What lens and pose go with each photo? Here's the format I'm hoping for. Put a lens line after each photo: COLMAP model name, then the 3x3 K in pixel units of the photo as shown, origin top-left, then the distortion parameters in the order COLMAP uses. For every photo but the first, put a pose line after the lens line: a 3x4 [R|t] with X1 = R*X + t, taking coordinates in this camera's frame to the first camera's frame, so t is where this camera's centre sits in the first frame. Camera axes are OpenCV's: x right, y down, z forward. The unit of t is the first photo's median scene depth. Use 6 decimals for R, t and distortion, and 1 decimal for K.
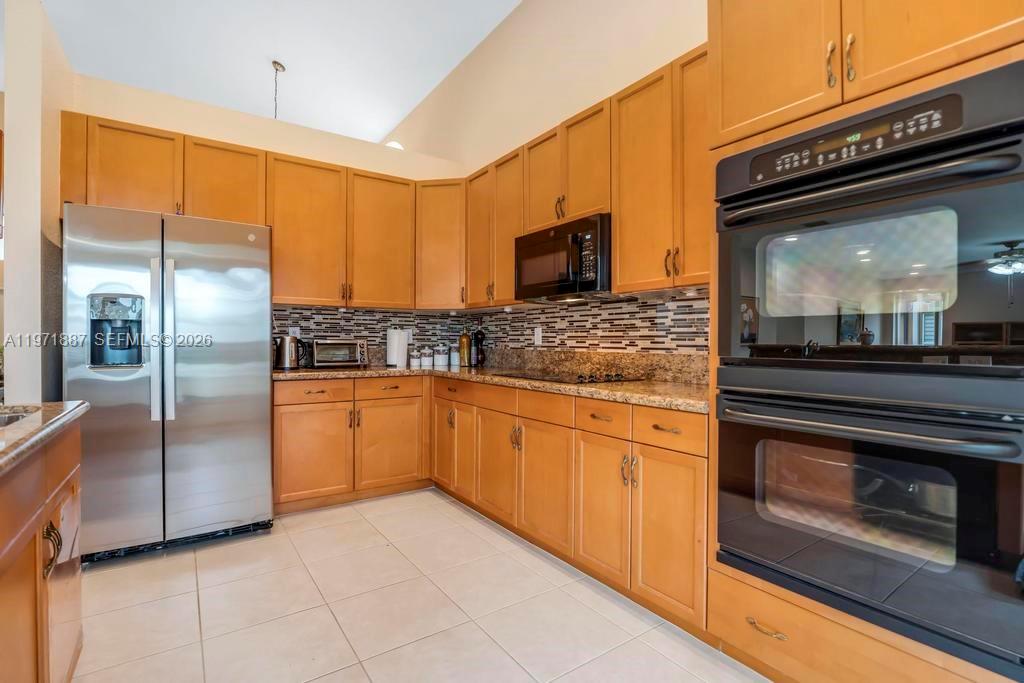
lens RADIAL K [[479.4, 0, 505.2], [0, 479.4, 342.9], [0, 0, 1]] dist [-0.019659, 0.000537]
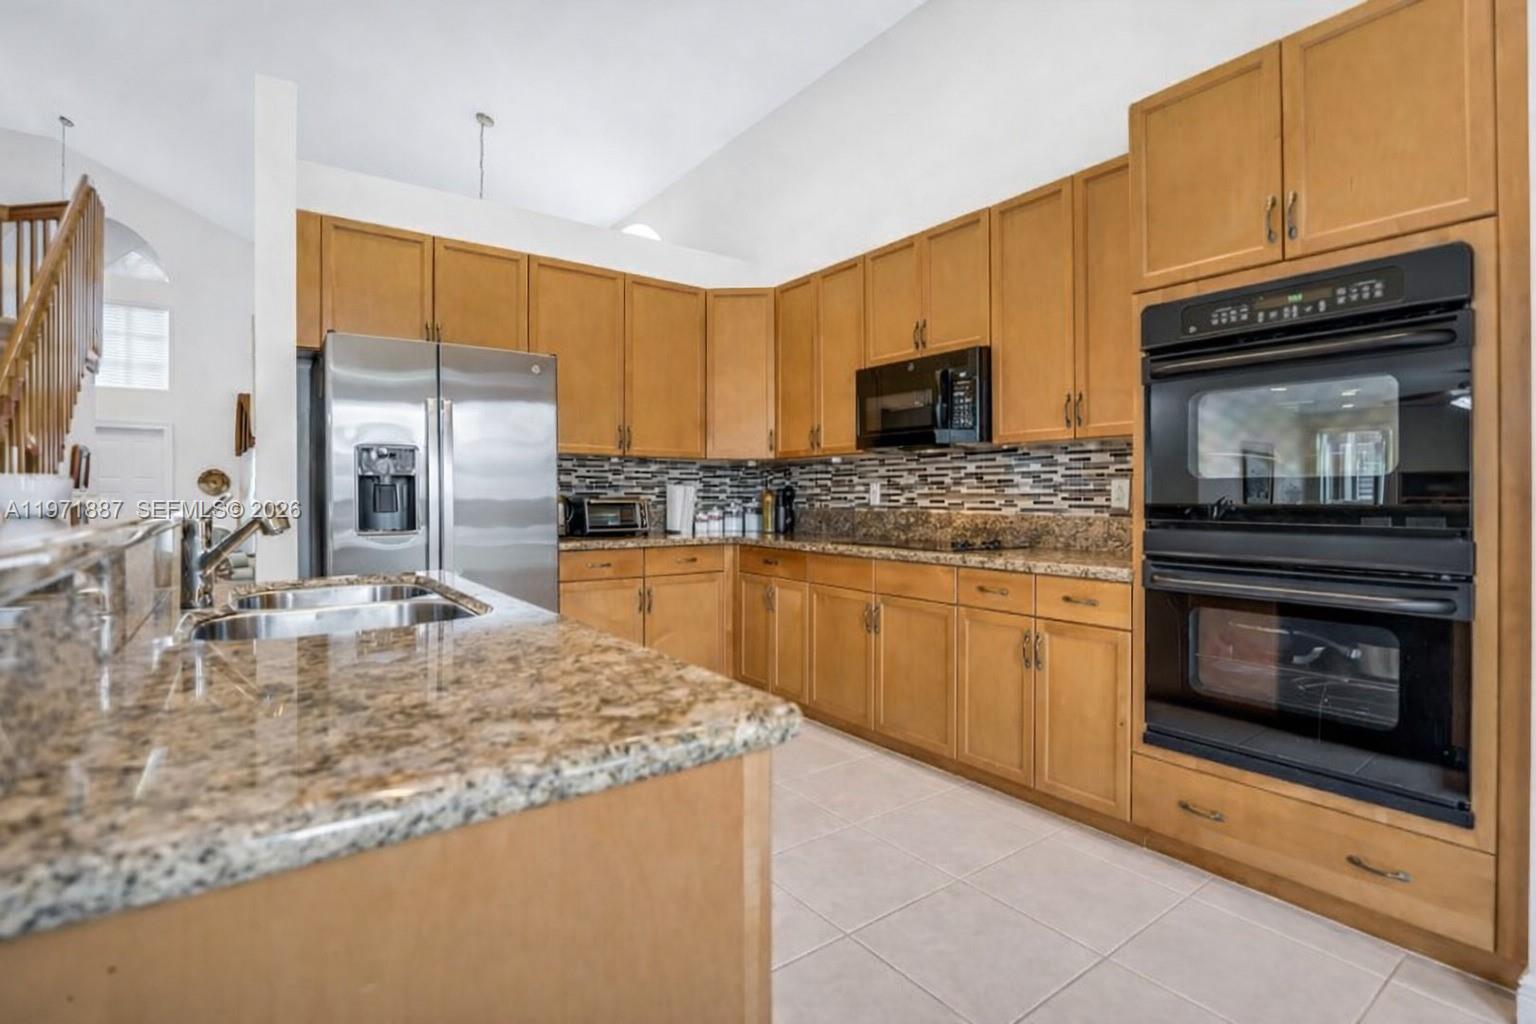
lens RADIAL K [[719.5, 0, 753.8], [0, 719.5, 496.6], [0, 0, 1]] dist [-0.013620, 0.001218]
pose [[0.999846, 0.000112, 0.017548, -0.193006], [-0.000019, 0.999986, -0.005263, -0.004382], [-0.017548, 0.005262, 0.999832, -0.215291]]
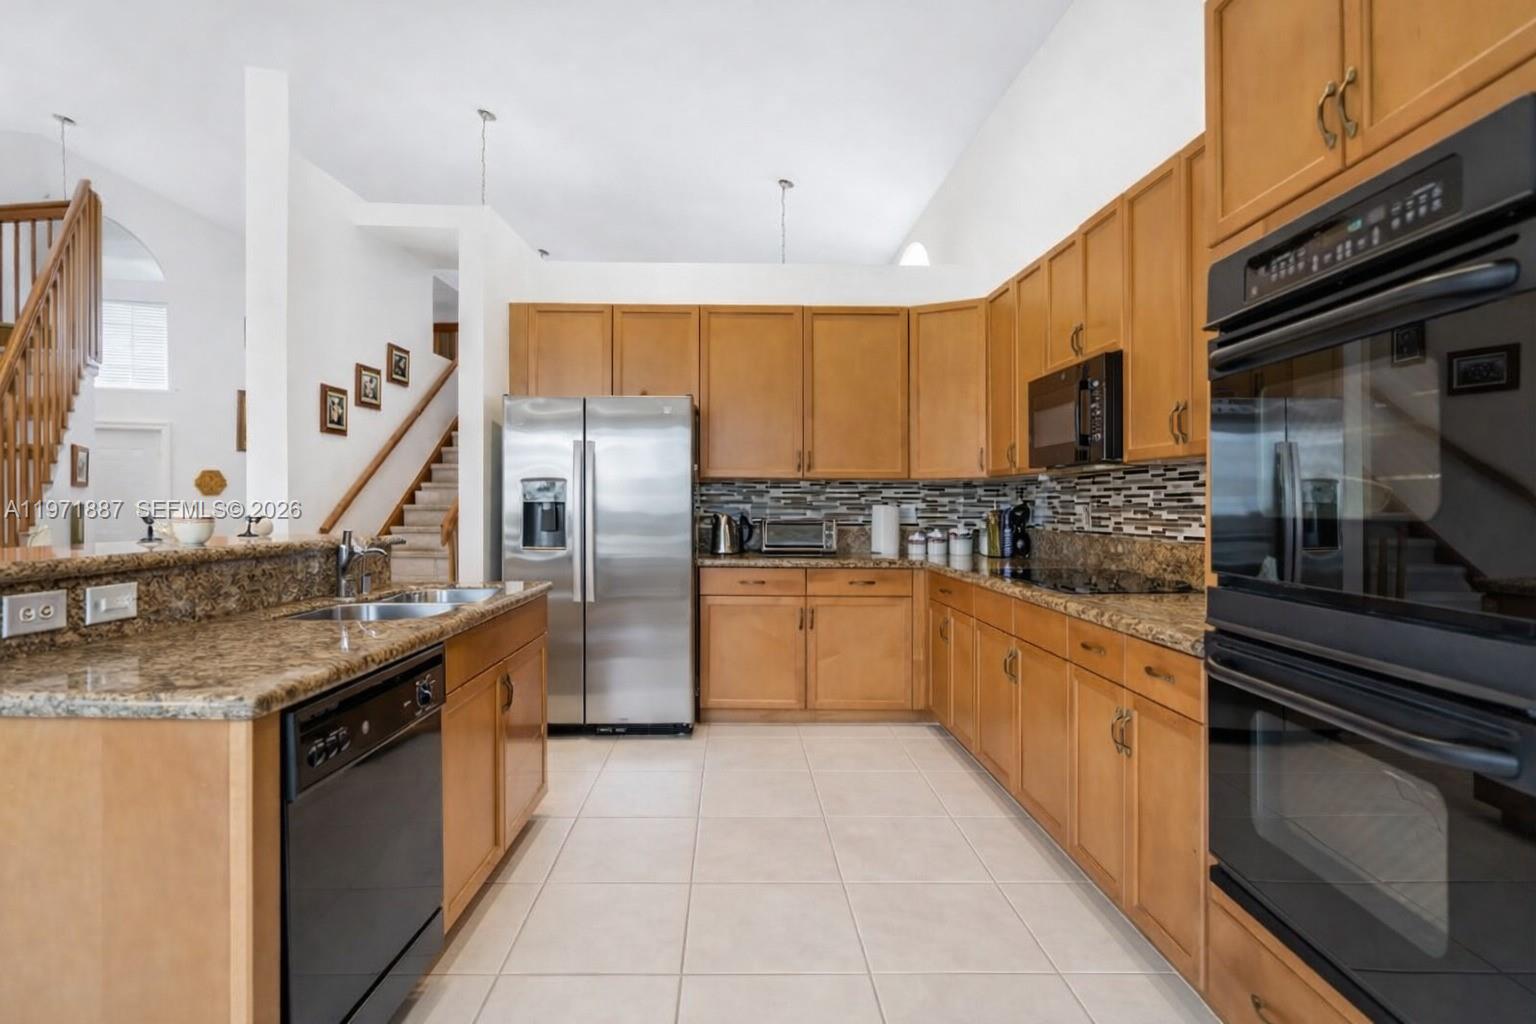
lens RADIAL K [[674.9, 0, 768.3], [0, 674.9, 510.5], [0, 0, 1]] dist [-0.017250, -0.001049]
pose [[0.888312, 0.008565, -0.459160, 0.163758], [-0.013329, 0.999886, -0.007134, -0.016198], [0.459046, 0.012458, 0.888325, -0.043162]]
